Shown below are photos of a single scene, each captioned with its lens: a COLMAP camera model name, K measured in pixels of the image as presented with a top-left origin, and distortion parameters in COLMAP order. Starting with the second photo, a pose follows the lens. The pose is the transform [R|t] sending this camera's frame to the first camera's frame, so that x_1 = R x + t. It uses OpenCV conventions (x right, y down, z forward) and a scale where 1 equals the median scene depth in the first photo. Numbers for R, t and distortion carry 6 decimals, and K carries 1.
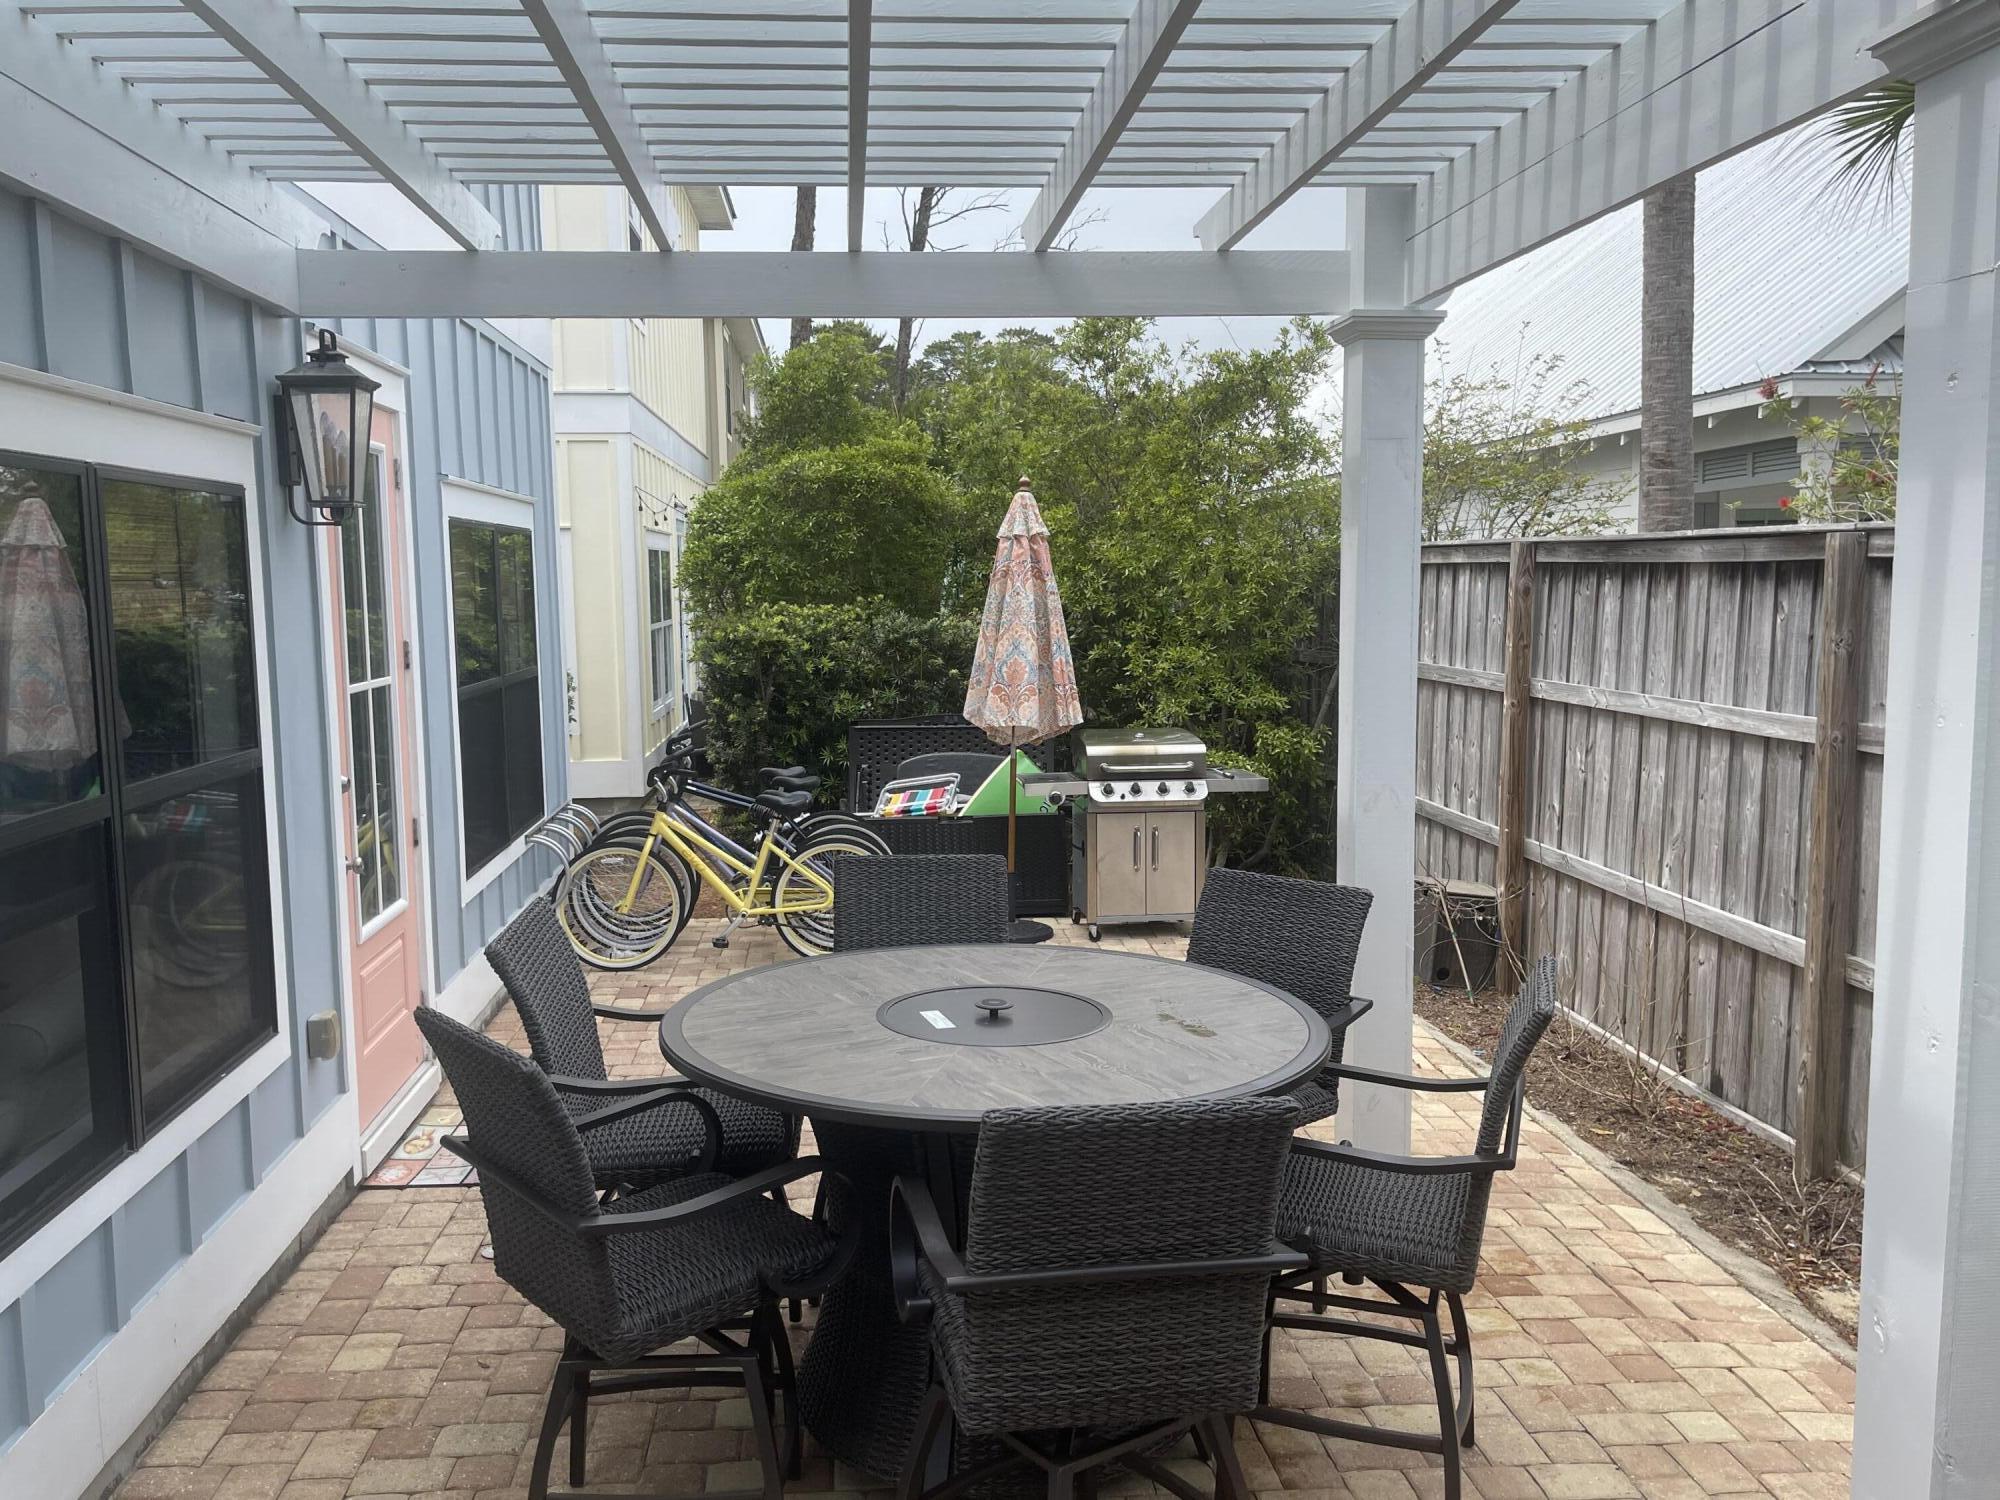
lens RADIAL K [[1609.1, 0, 981.7], [0, 1609.1, 747.6], [0, 0, 1]] dist [0.088098, -0.086469]
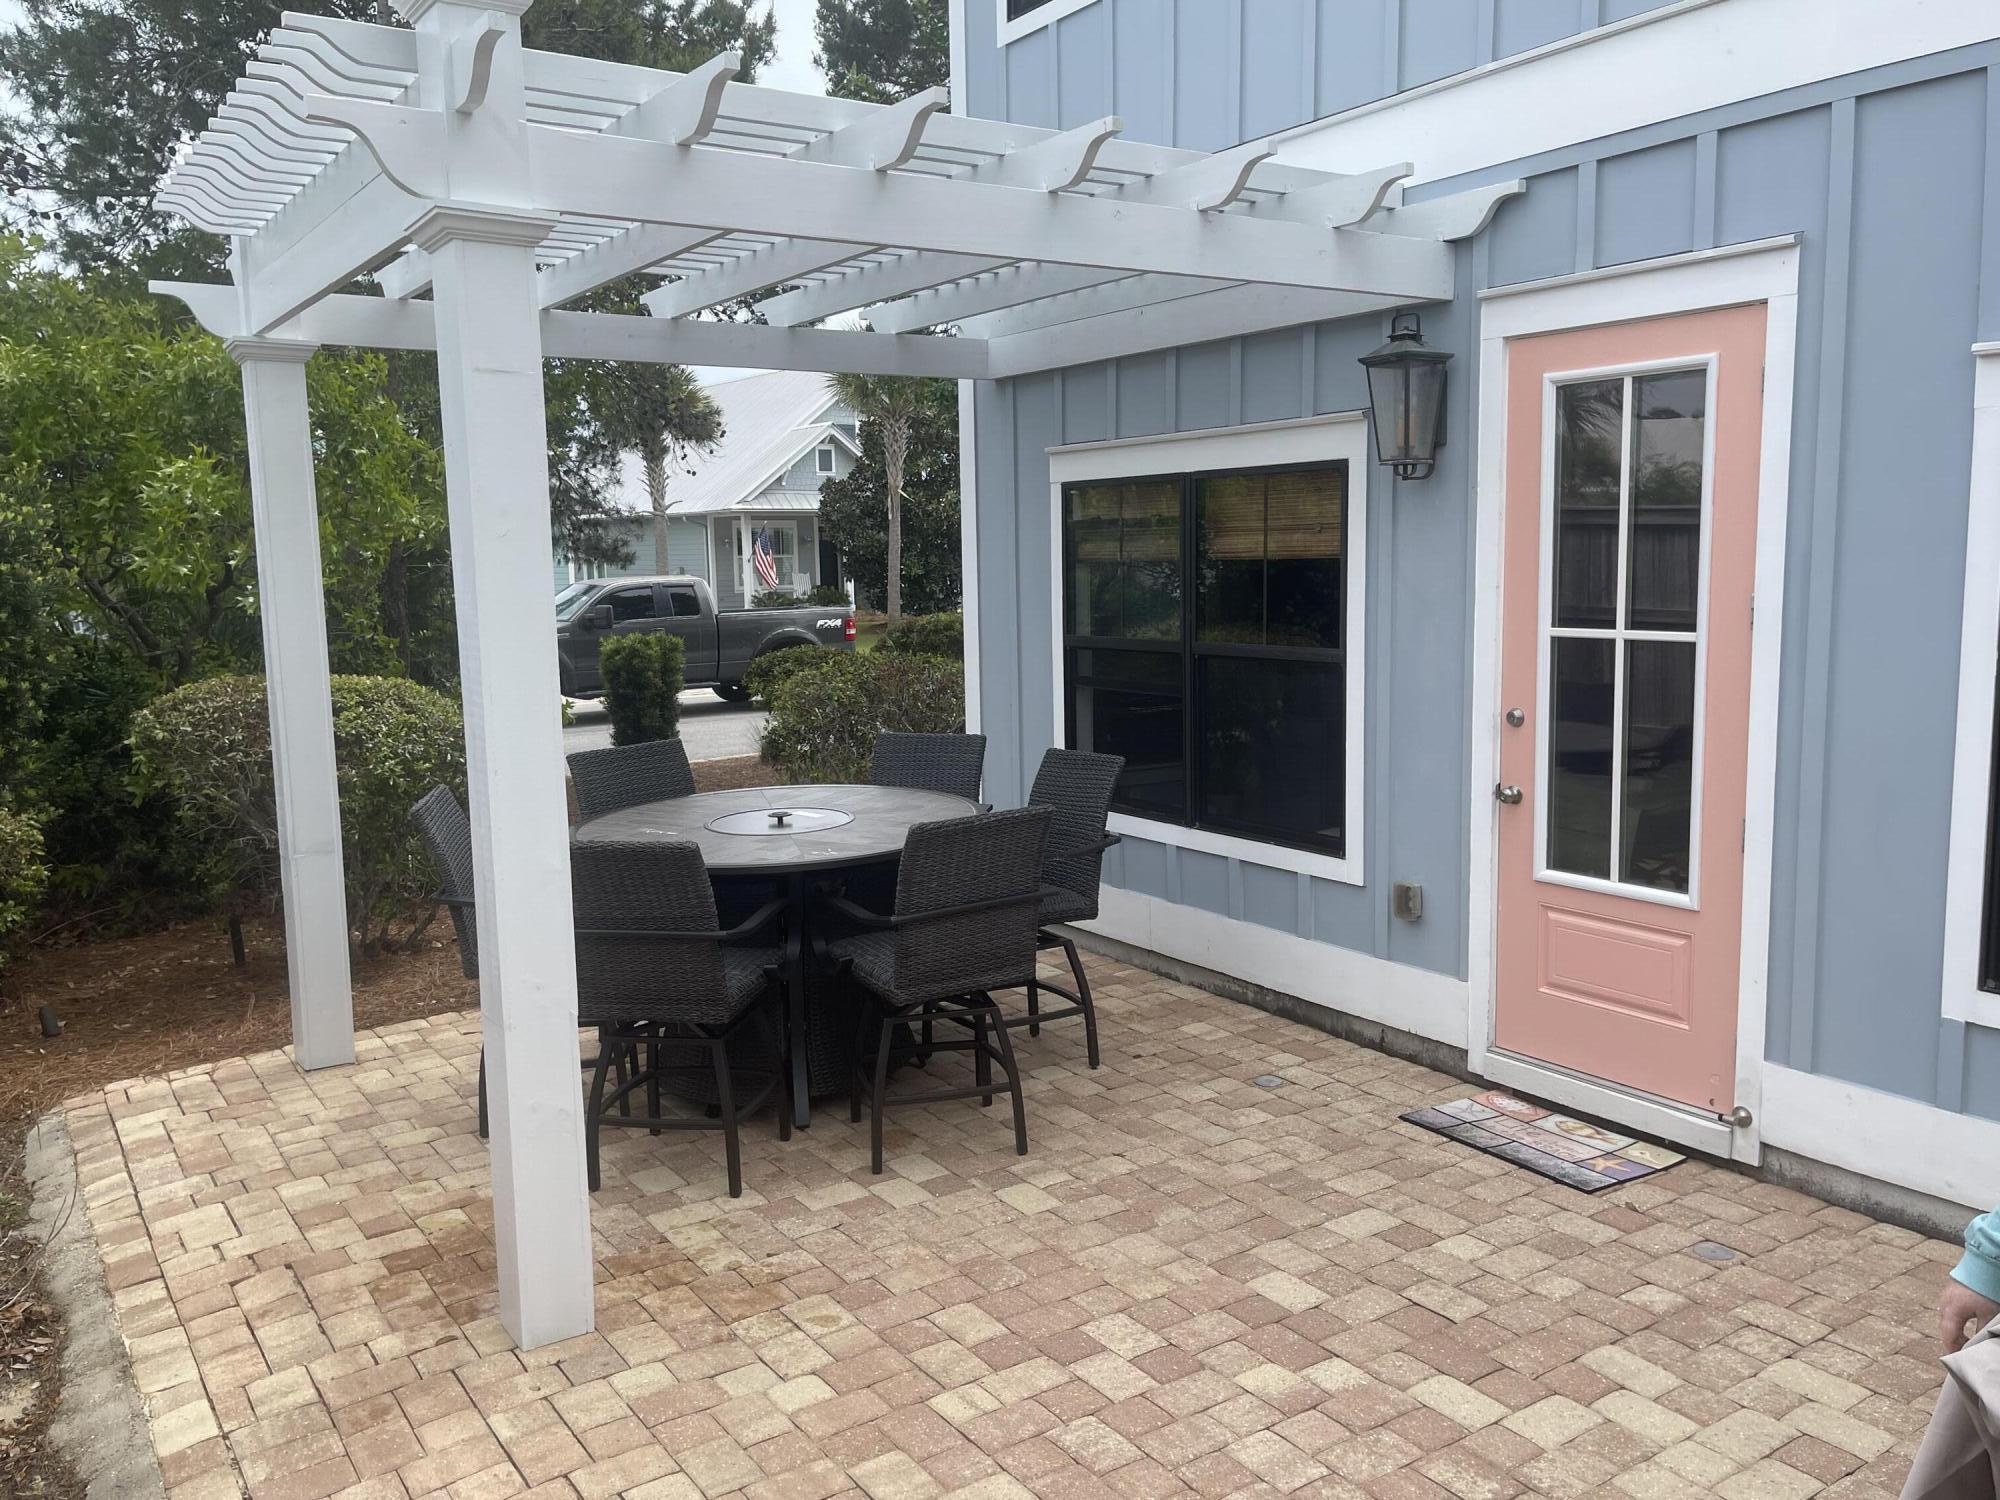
lens RADIAL K [[1609.1, 0, 981.7], [0, 1609.1, 747.6], [0, 0, 1]] dist [0.088098, -0.086469]
pose [[-0.881837, 0.088747, -0.463127, 0.368309], [-0.019389, 0.974476, 0.223654, -0.171824], [0.471155, 0.206206, -0.857608, 1.605317]]
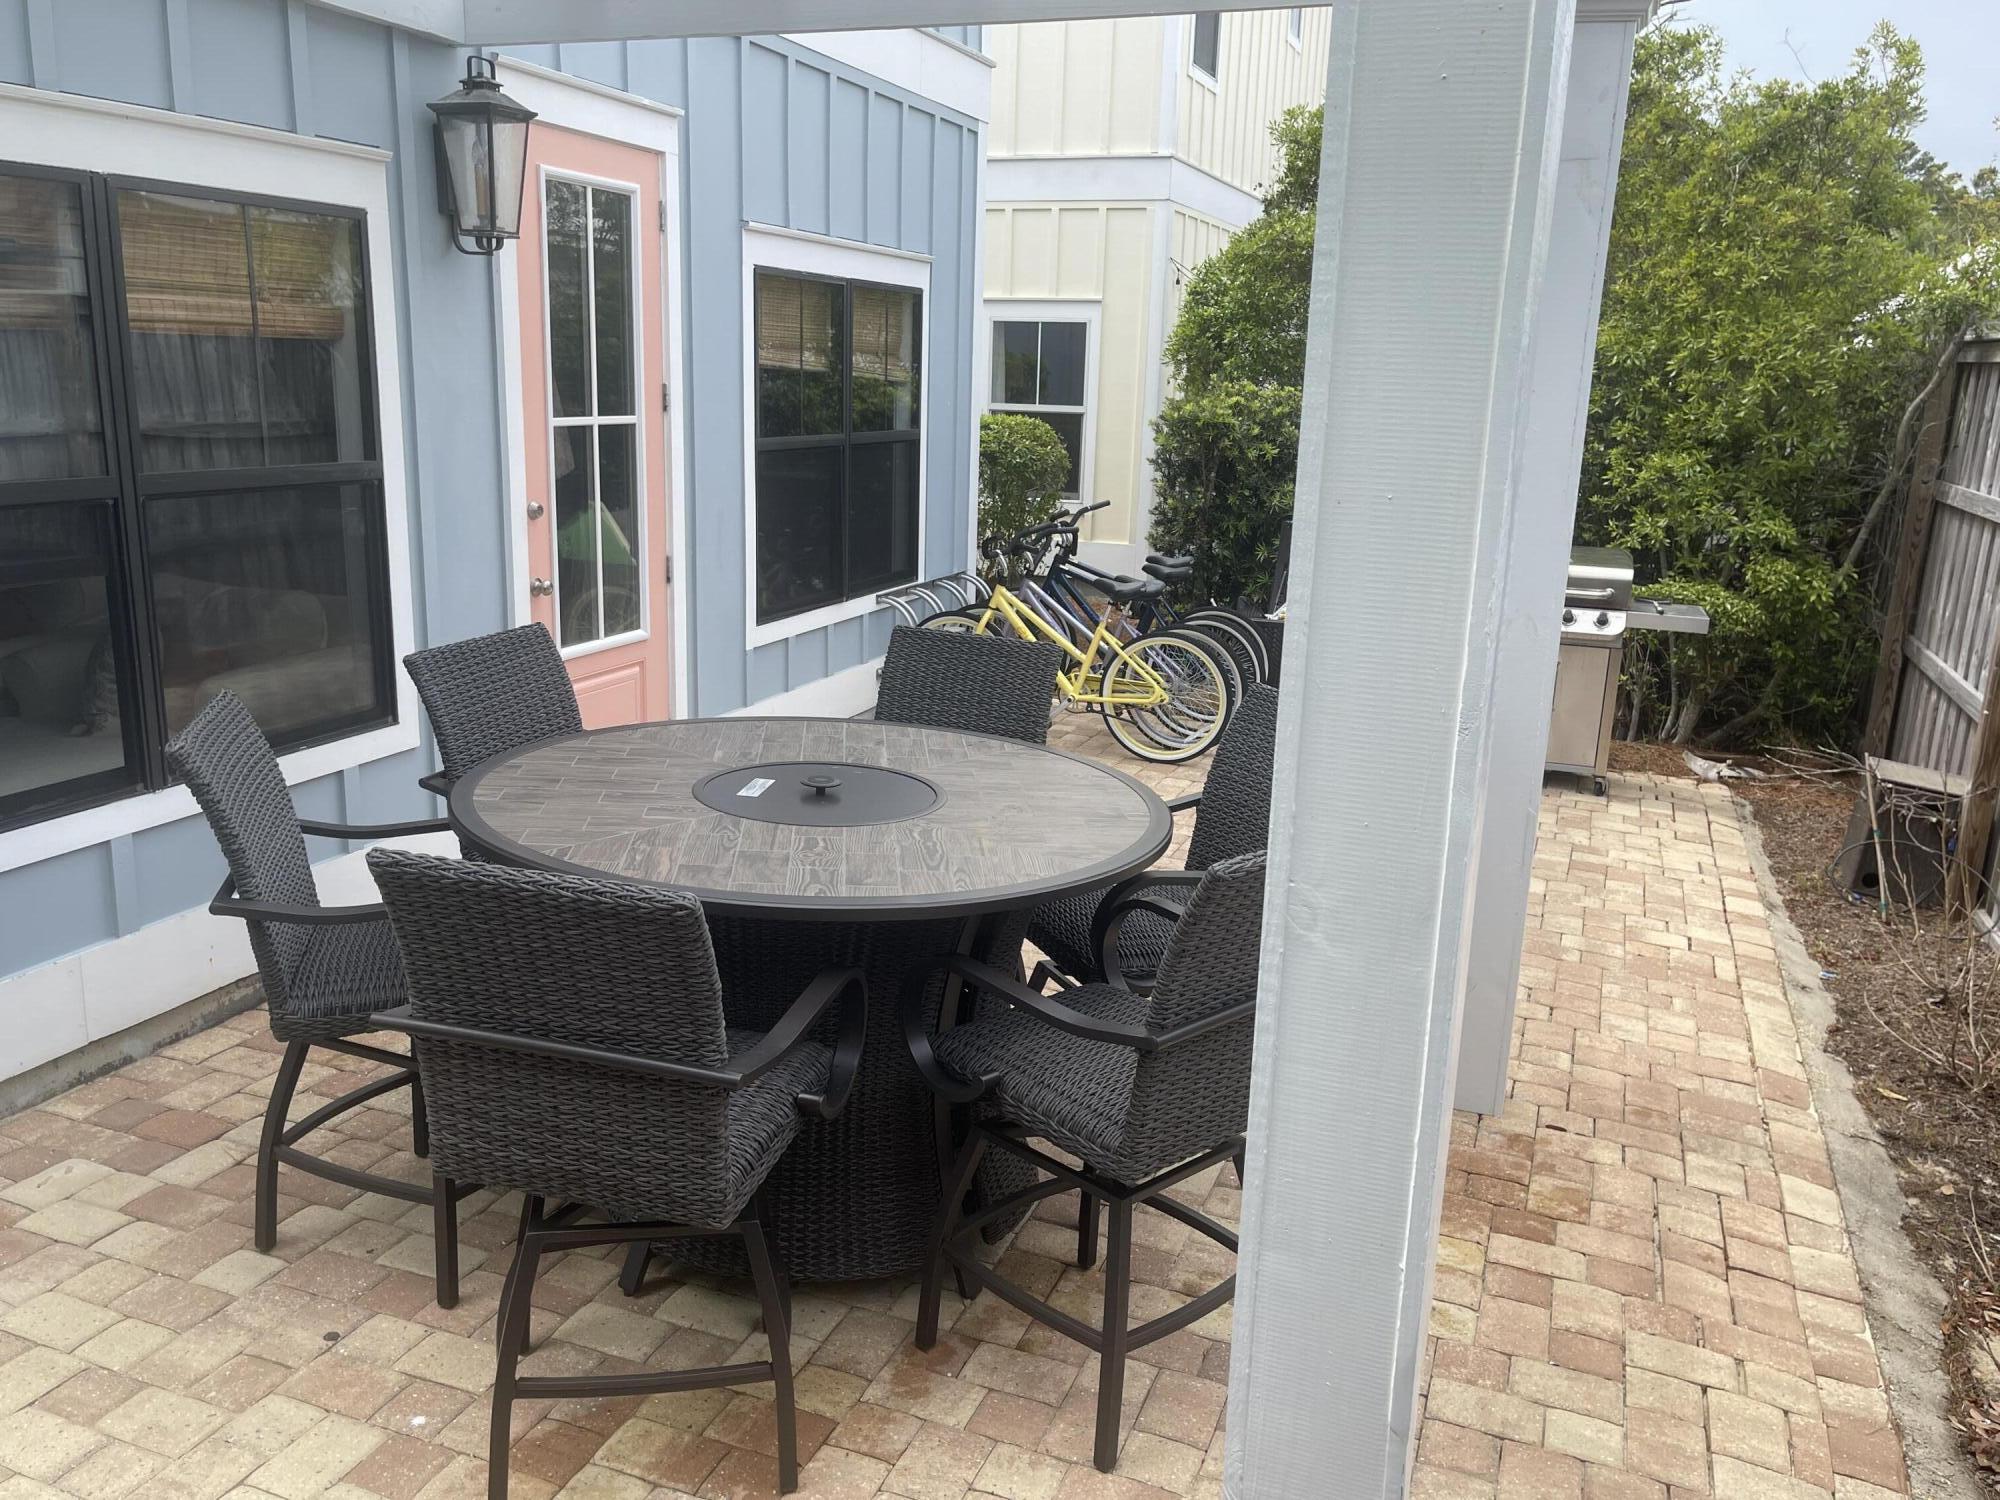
lens RADIAL K [[1631.7, 0, 1001.2], [0, 1631.7, 760.8], [0, 0, 1]] dist [0.030320, -0.000202]
pose [[0.900929, 0.140296, -0.410664, 0.320089], [-0.087728, 0.985642, 0.144266, 0.002673], [0.425008, -0.093947, 0.900301, 0.136509]]
